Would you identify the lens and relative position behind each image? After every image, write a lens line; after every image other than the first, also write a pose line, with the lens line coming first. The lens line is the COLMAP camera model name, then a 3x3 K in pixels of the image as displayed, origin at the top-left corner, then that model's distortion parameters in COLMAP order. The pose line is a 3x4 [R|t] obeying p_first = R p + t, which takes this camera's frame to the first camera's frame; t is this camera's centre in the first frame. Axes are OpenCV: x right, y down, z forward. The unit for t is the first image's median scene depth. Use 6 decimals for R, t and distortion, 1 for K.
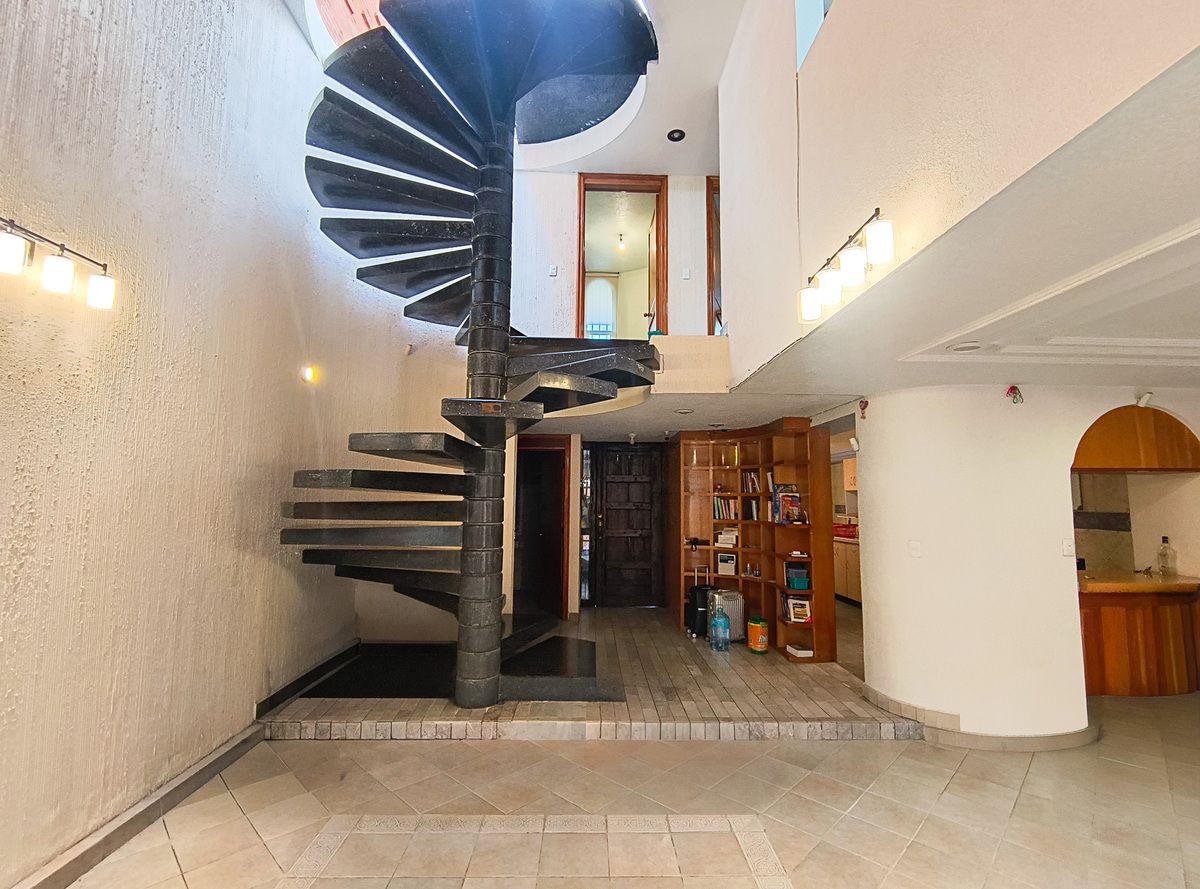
lens RADIAL K [[546.4, 0, 604.7], [0, 546.4, 443.3], [0, 0, 1]] dist [-0.002495, -0.001040]
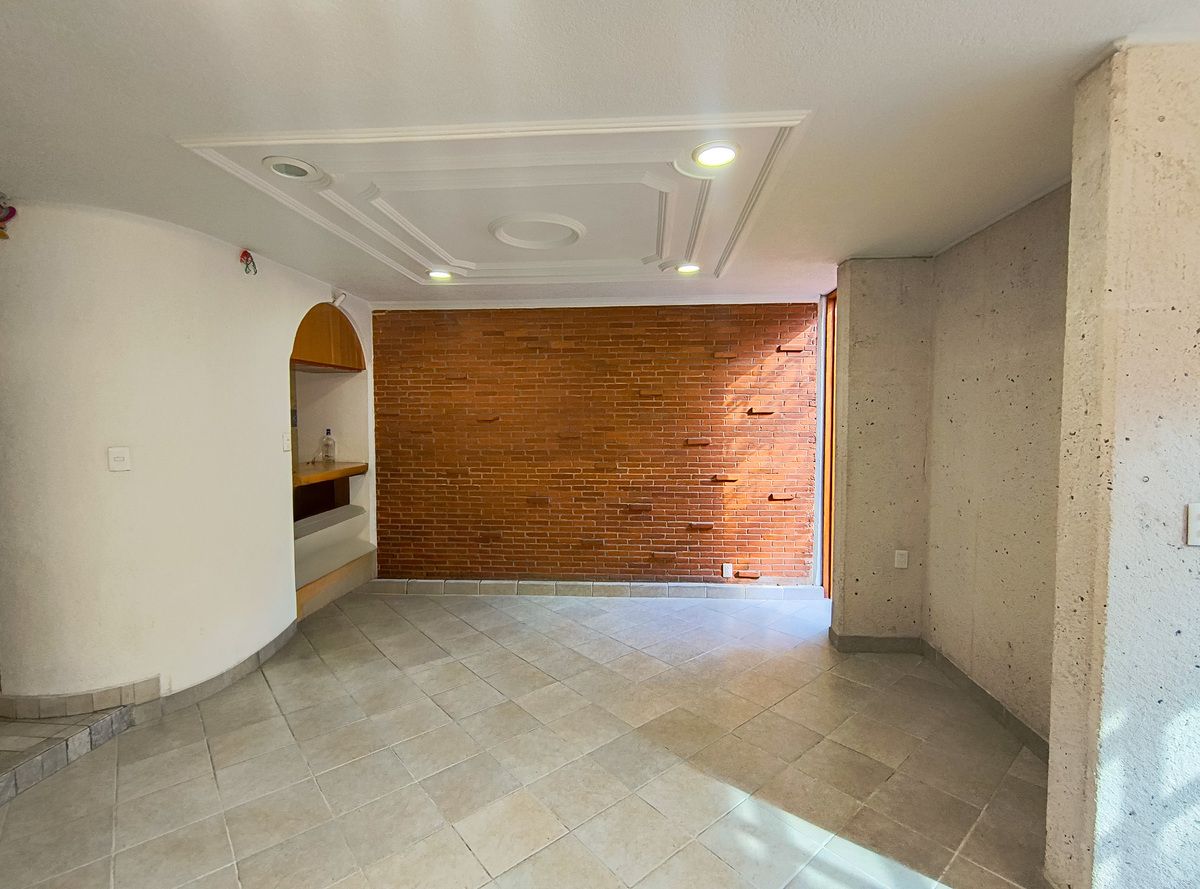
lens RADIAL K [[546.4, 0, 604.7], [0, 546.4, 443.3], [0, 0, 1]] dist [-0.002495, -0.001040]
pose [[0.103955, -0.063112, 0.992578, -0.027075], [-0.092261, 0.993070, 0.072806, 0.073718], [-0.990293, -0.099145, 0.097412, 0.363184]]
